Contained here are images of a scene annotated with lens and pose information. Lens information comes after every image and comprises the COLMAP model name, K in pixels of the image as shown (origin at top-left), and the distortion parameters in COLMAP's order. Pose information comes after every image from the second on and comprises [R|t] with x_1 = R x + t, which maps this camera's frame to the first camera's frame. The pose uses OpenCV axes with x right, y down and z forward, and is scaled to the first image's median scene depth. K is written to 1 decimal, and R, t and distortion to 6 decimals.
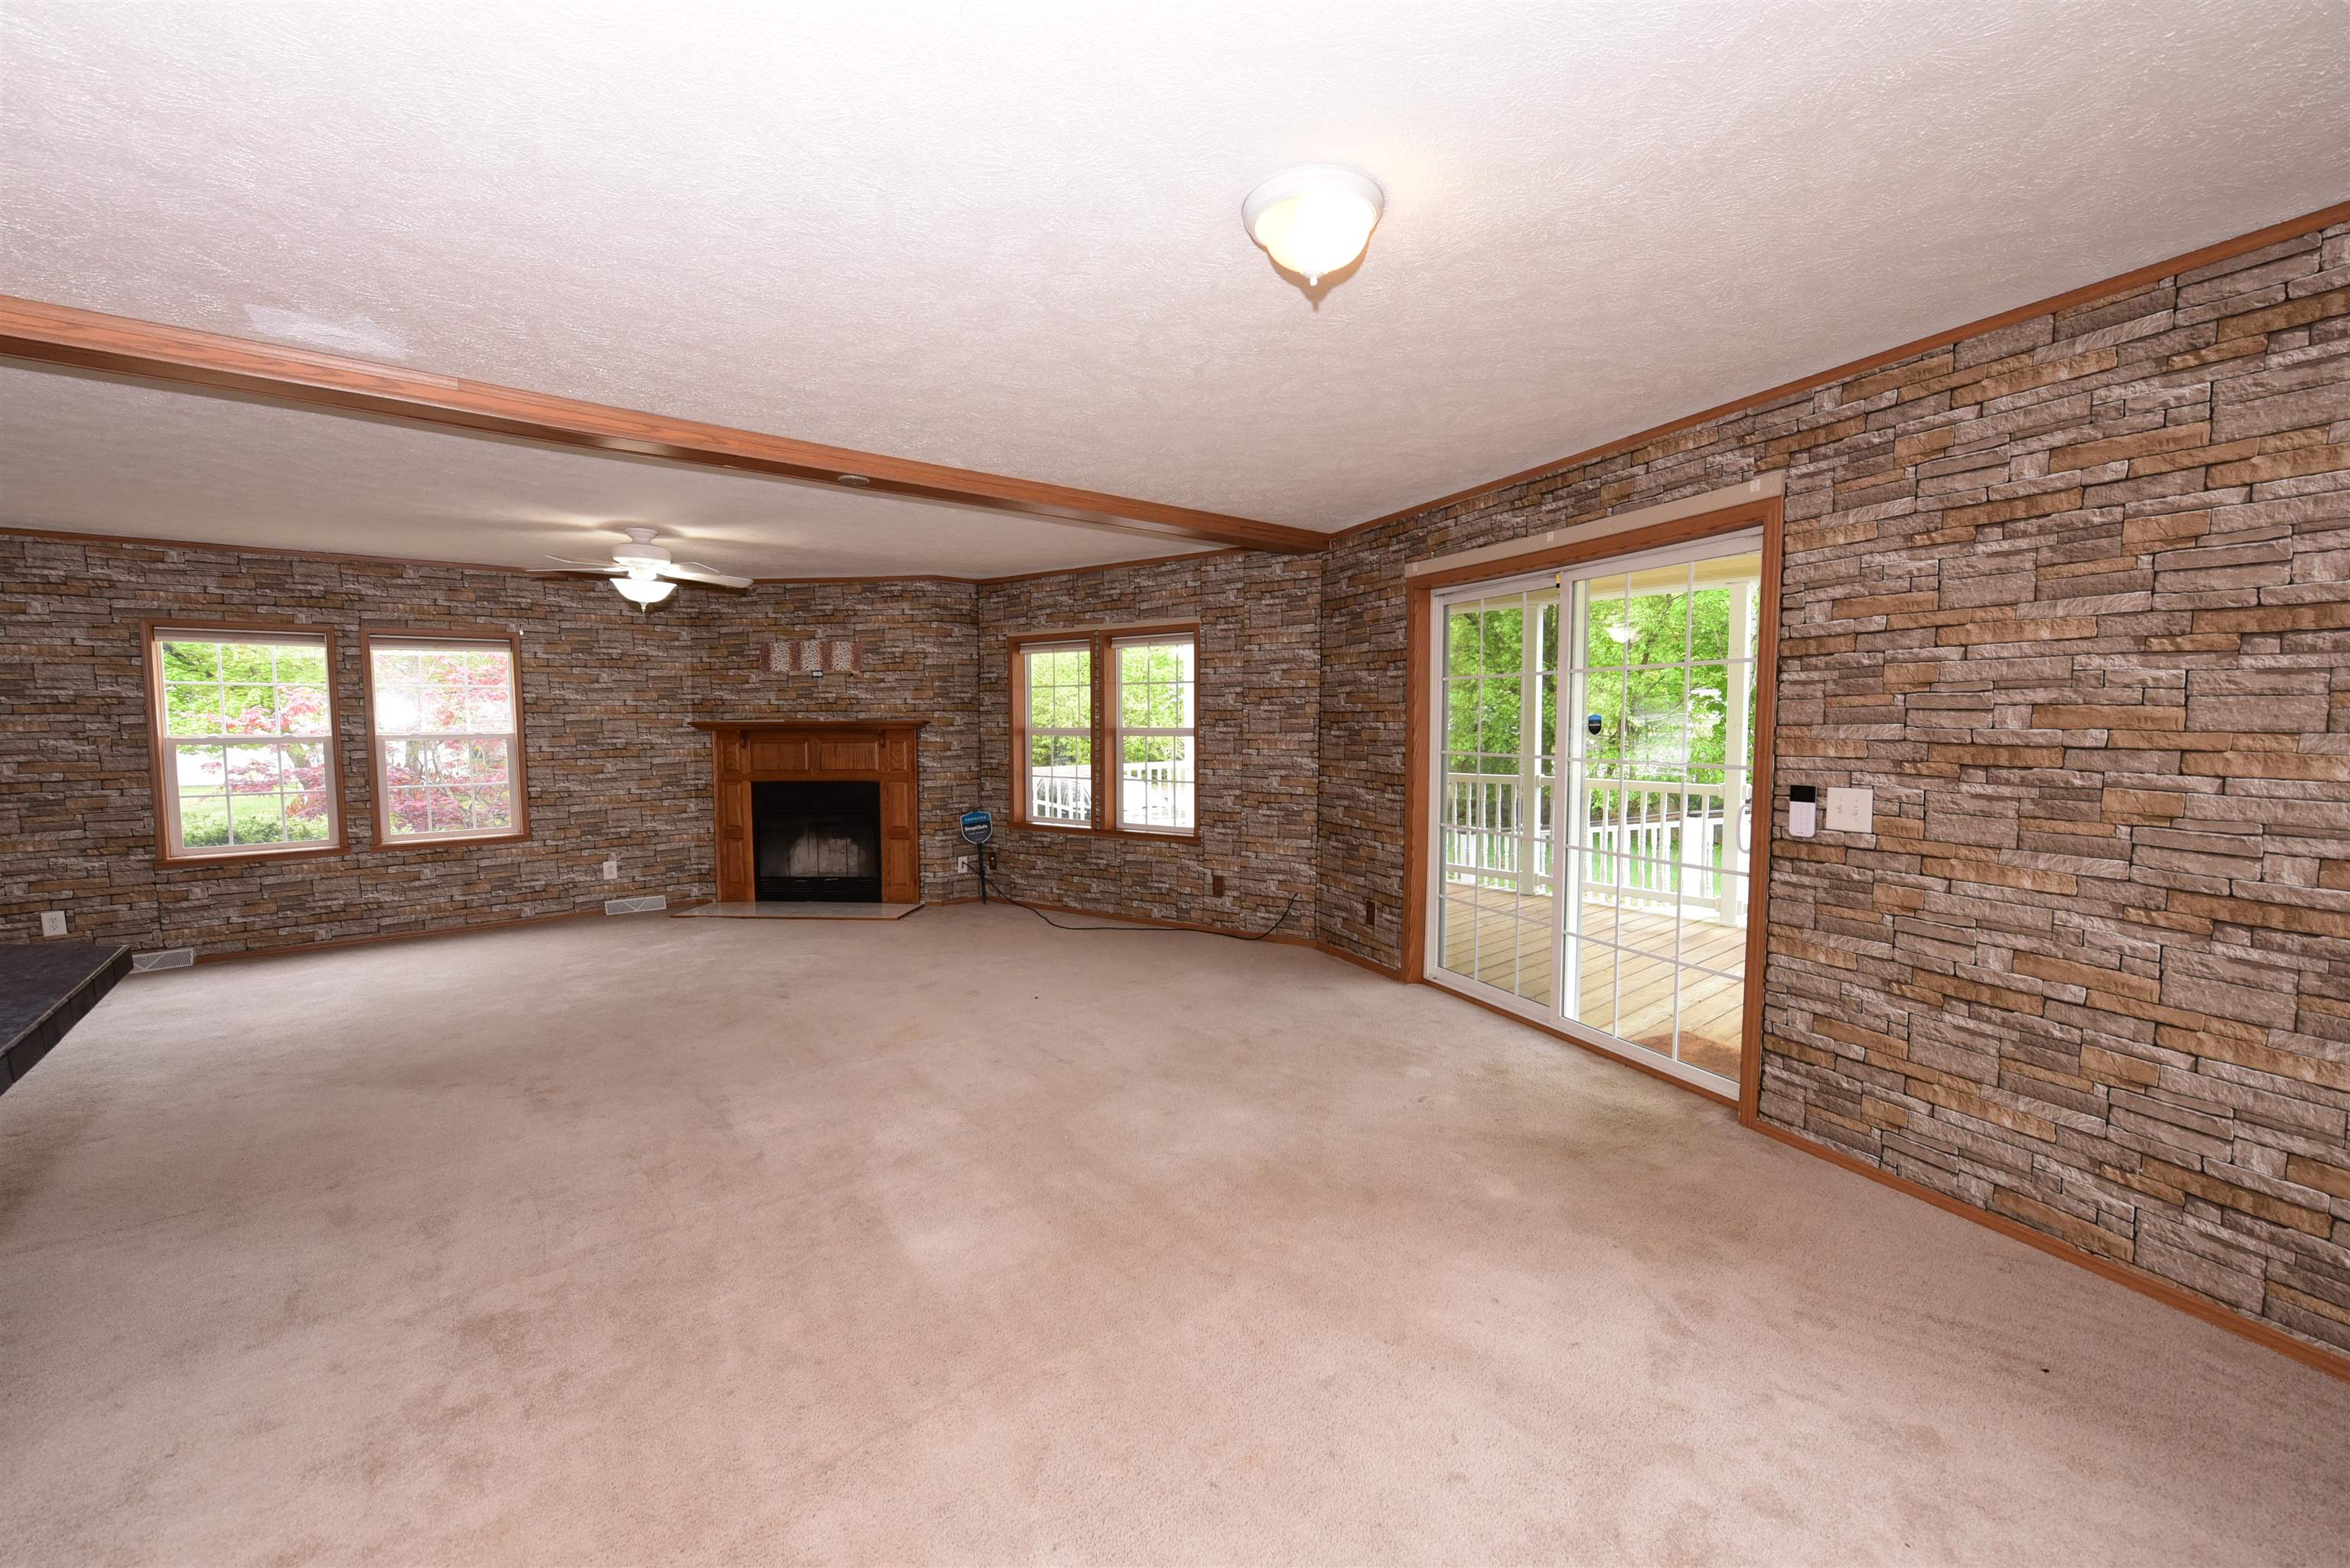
lens RADIAL K [[930.4, 0, 1187.4], [0, 930.4, 782.3], [0, 0, 1]] dist [-0.007682, -0.000422]
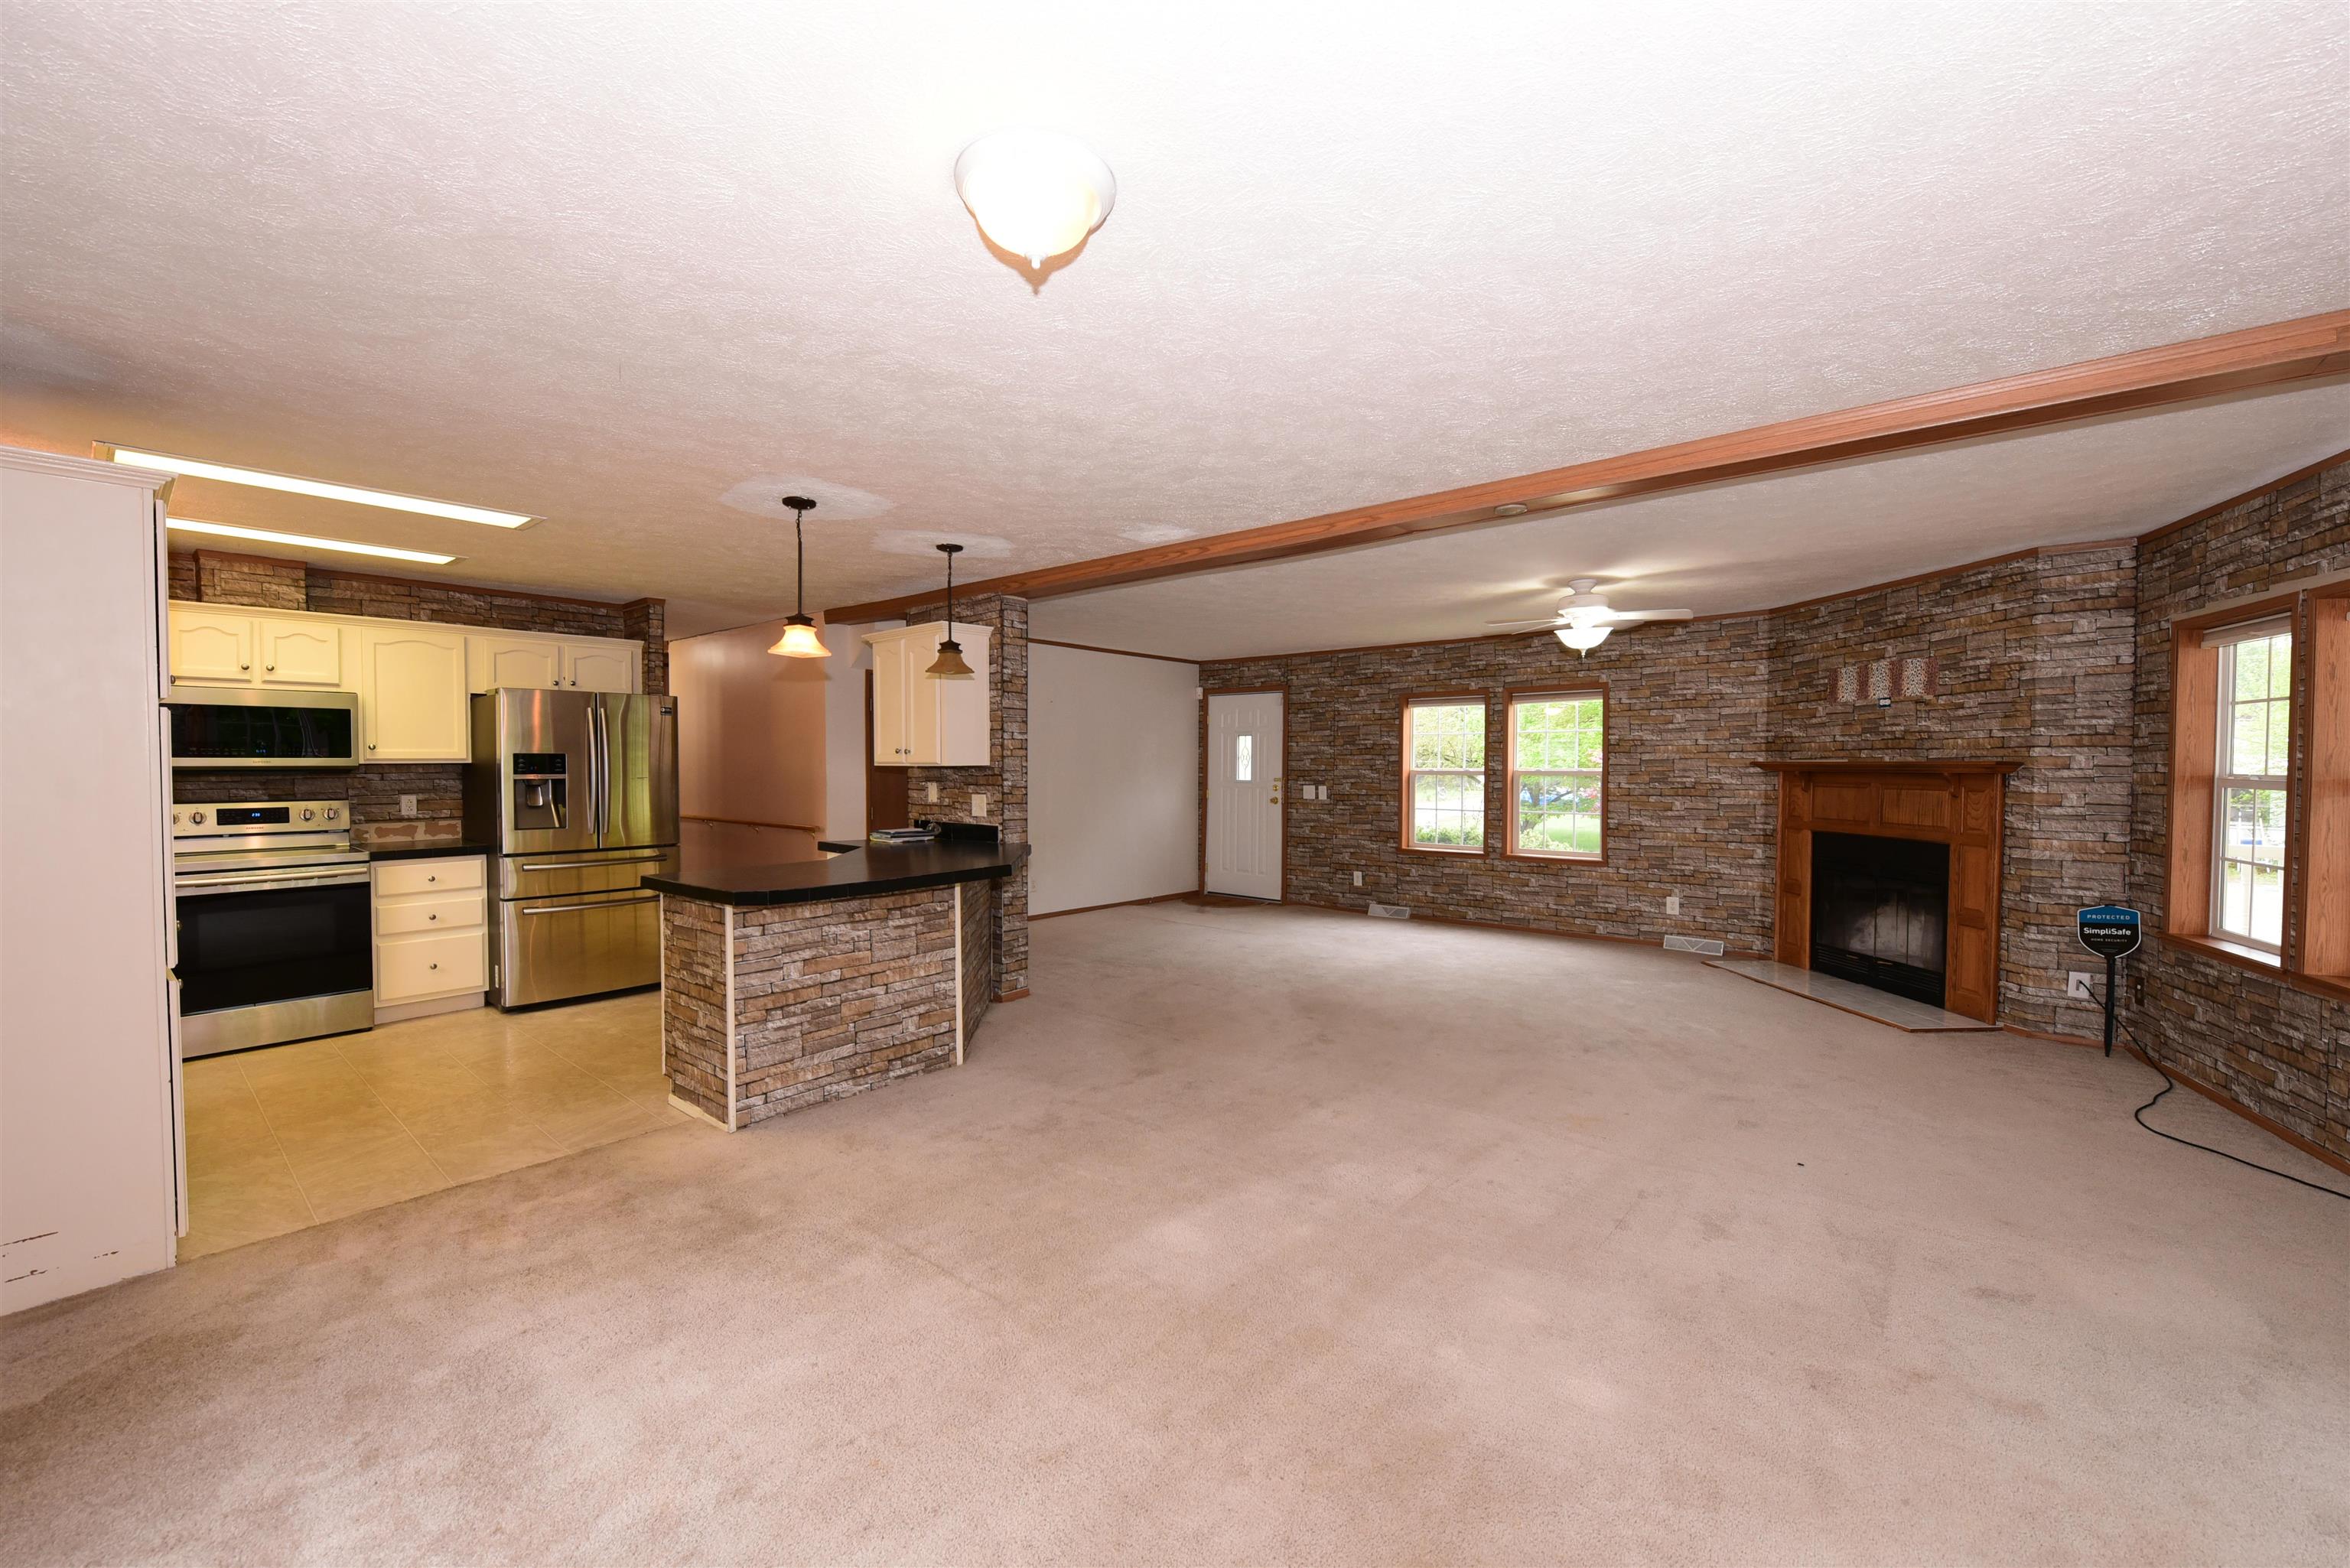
lens RADIAL K [[930.4, 0, 1187.4], [0, 930.4, 782.3], [0, 0, 1]] dist [-0.007682, -0.000422]
pose [[0.172077, 0.025804, -0.984745, 0.316811], [-0.067915, 0.997589, 0.014273, -0.021103], [0.982740, 0.064423, 0.173415, 0.312760]]
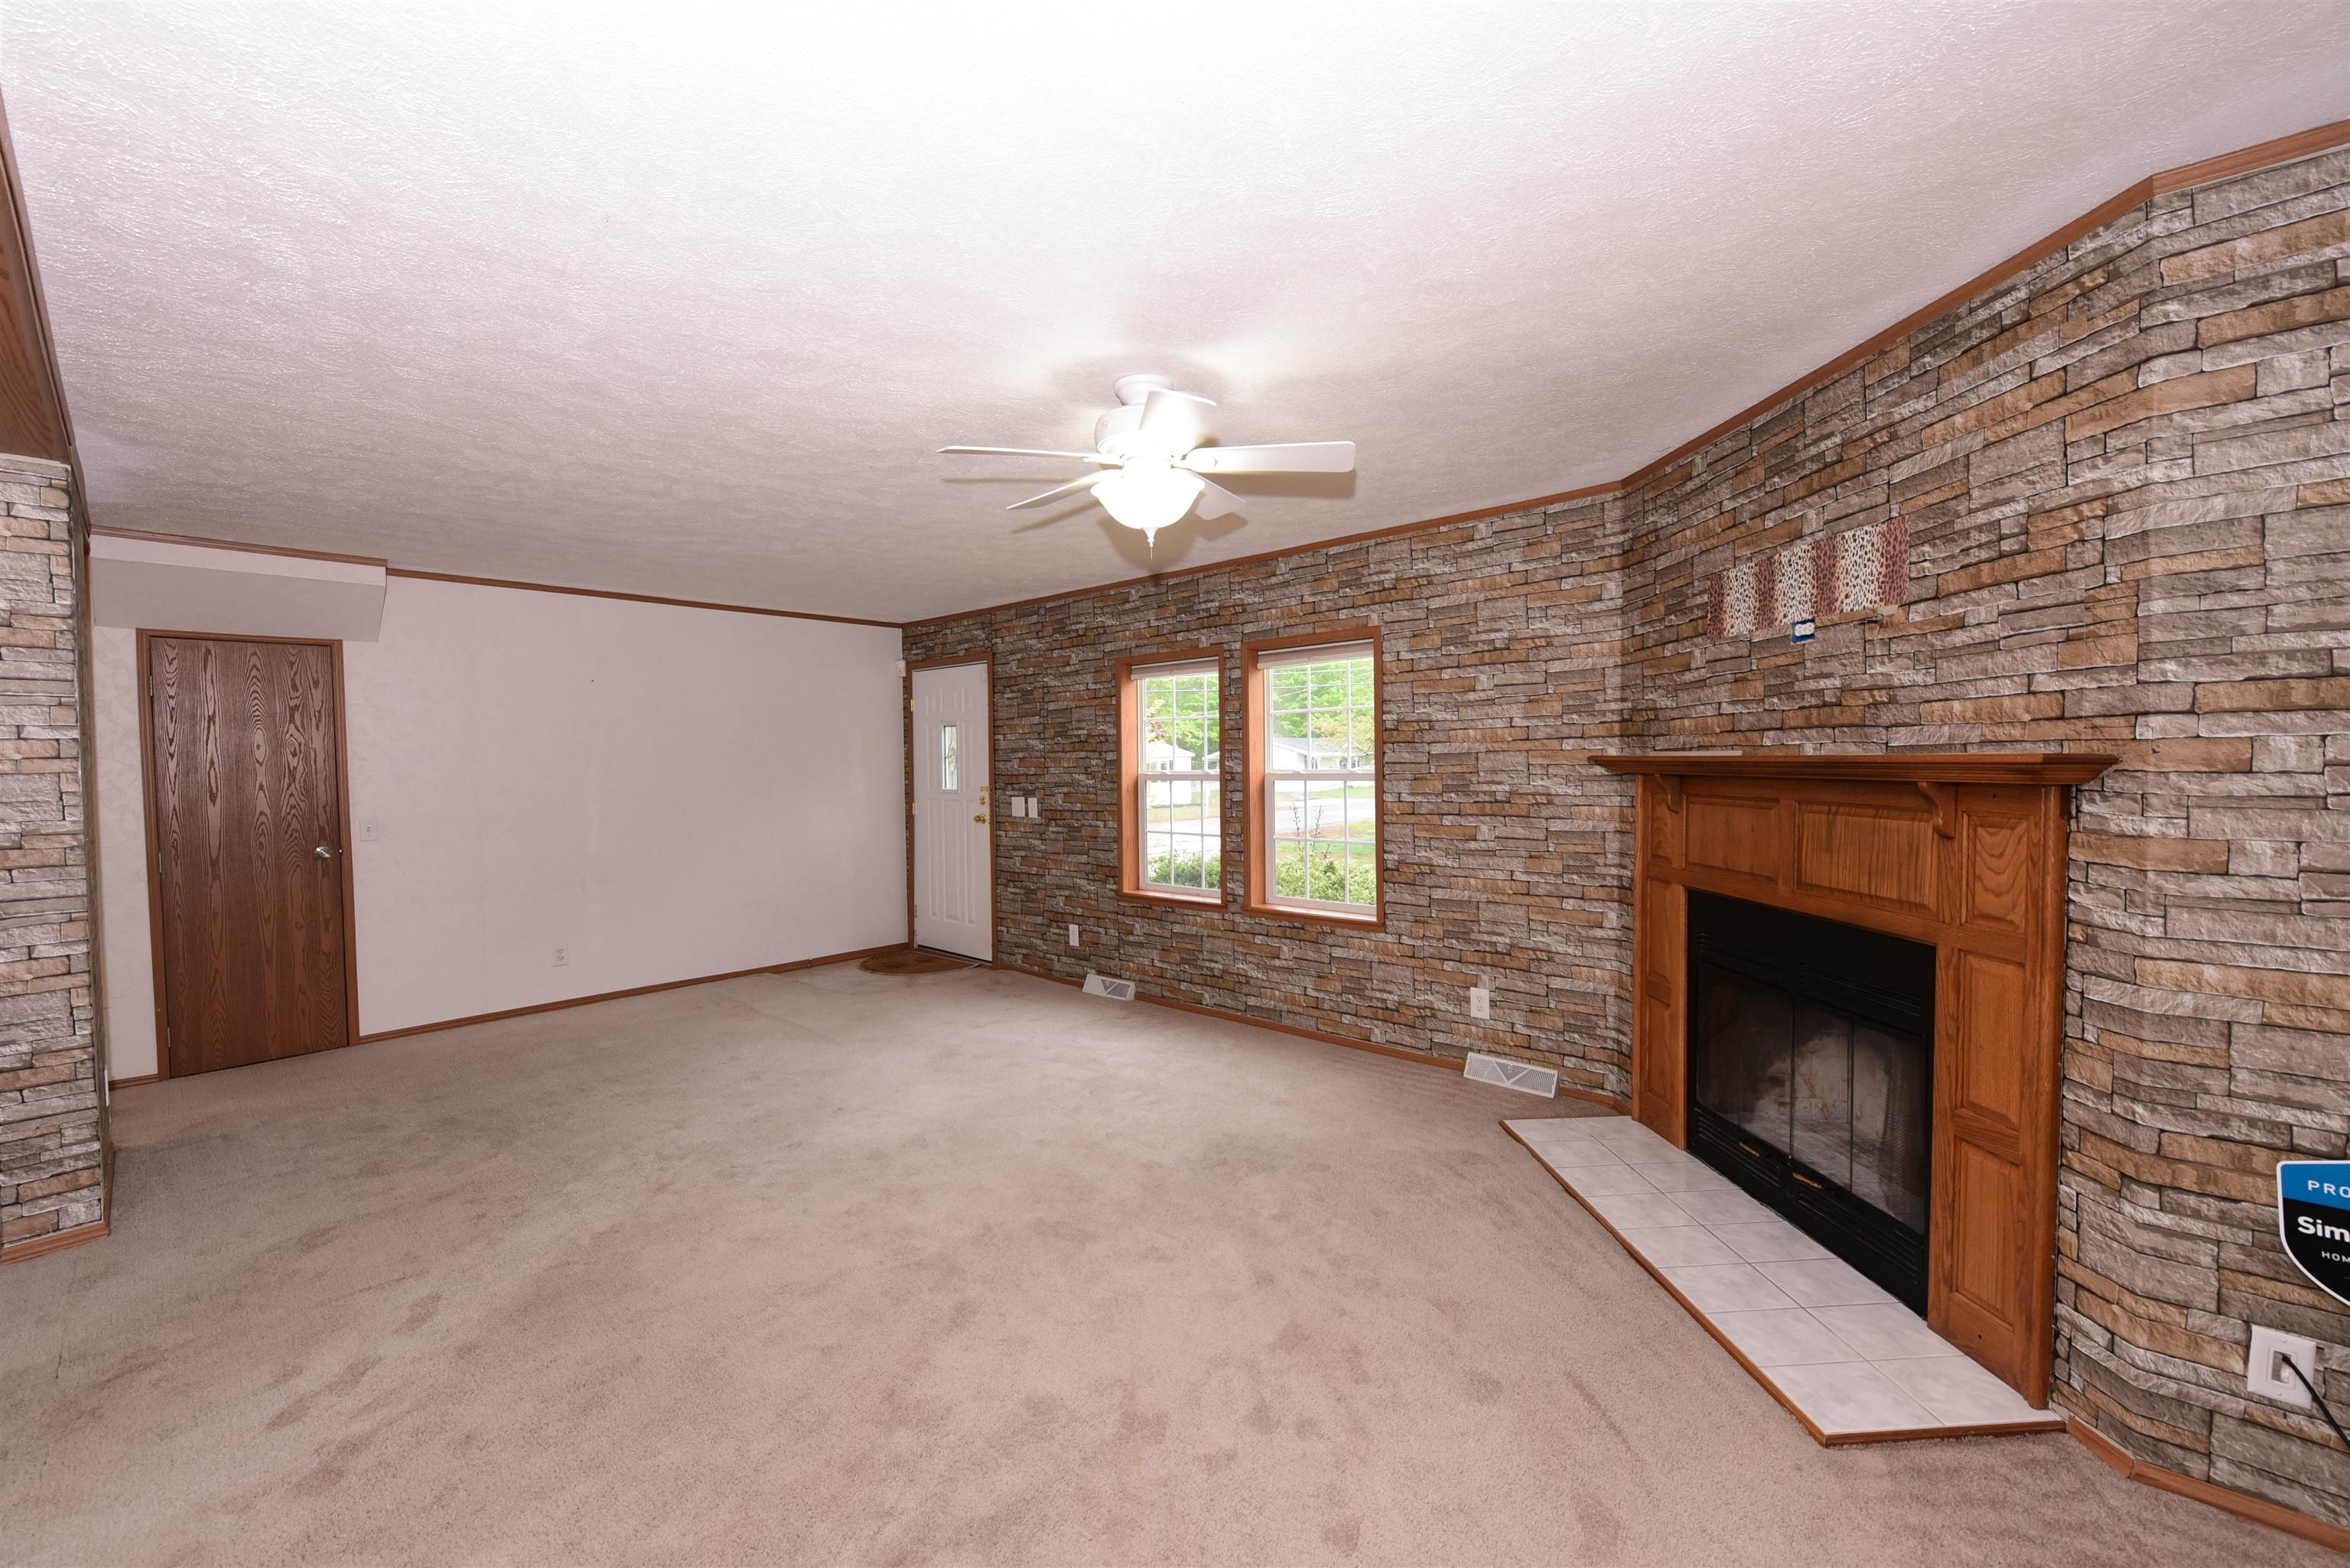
lens RADIAL K [[930.4, 0, 1187.4], [0, 930.4, 782.3], [0, 0, 1]] dist [-0.007682, -0.000422]
pose [[0.140041, 0.030049, -0.989690, -0.064395], [-0.051715, 0.998397, 0.022996, -0.056164], [0.988794, 0.047961, 0.141371, 0.785609]]
